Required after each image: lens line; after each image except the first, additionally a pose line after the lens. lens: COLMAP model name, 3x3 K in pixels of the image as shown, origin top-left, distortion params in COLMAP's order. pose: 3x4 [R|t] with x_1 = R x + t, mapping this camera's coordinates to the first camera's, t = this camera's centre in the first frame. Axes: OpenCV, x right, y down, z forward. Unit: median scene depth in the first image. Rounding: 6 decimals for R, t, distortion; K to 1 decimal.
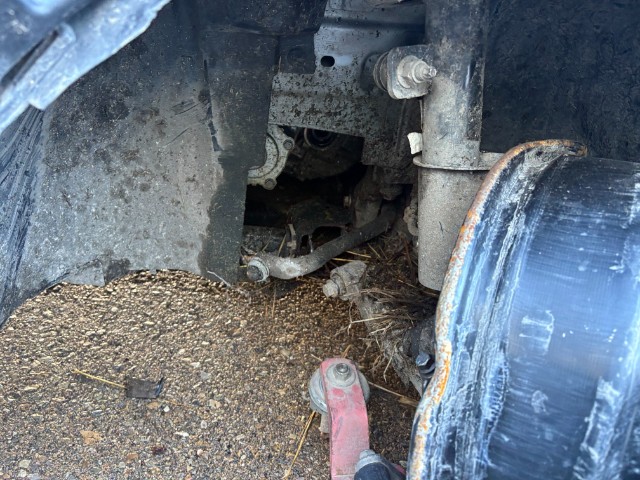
lens RADIAL K [[491.6, 0, 320.0], [0, 491.6, 240.0], [0, 0, 1]] dist [-0.015465, -0.001482]
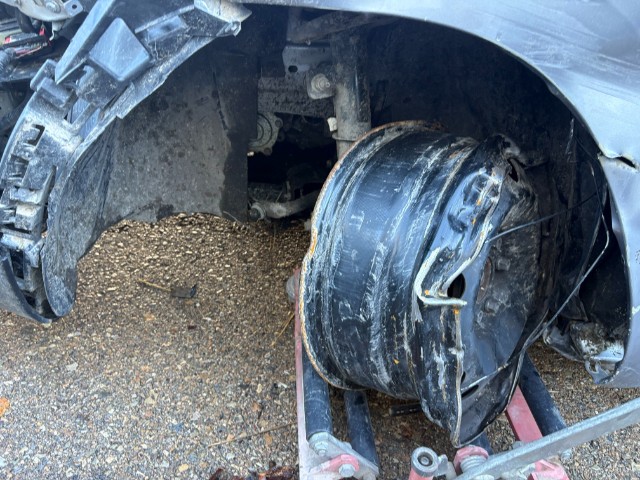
lens RADIAL K [[491.6, 0, 320.0], [0, 491.6, 240.0], [0, 0, 1]] dist [-0.015465, -0.001482]
pose [[0.994076, 0.005212, -0.108564, 0.239191], [0.001384, 0.998161, 0.060596, 0.065222], [0.108680, -0.060387, 0.992241, -0.477231]]
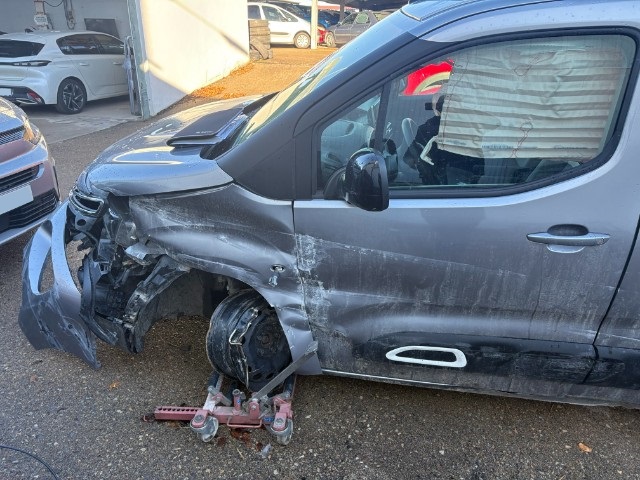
lens RADIAL K [[491.6, 0, 320.0], [0, 491.6, 240.0], [0, 0, 1]] dist [-0.015465, -0.001482]
pose [[0.973029, -0.024019, -0.229428, 1.632091], [-0.002714, 0.993304, -0.115498, -0.080564], [0.230666, 0.113005, 0.966449, -2.651582]]
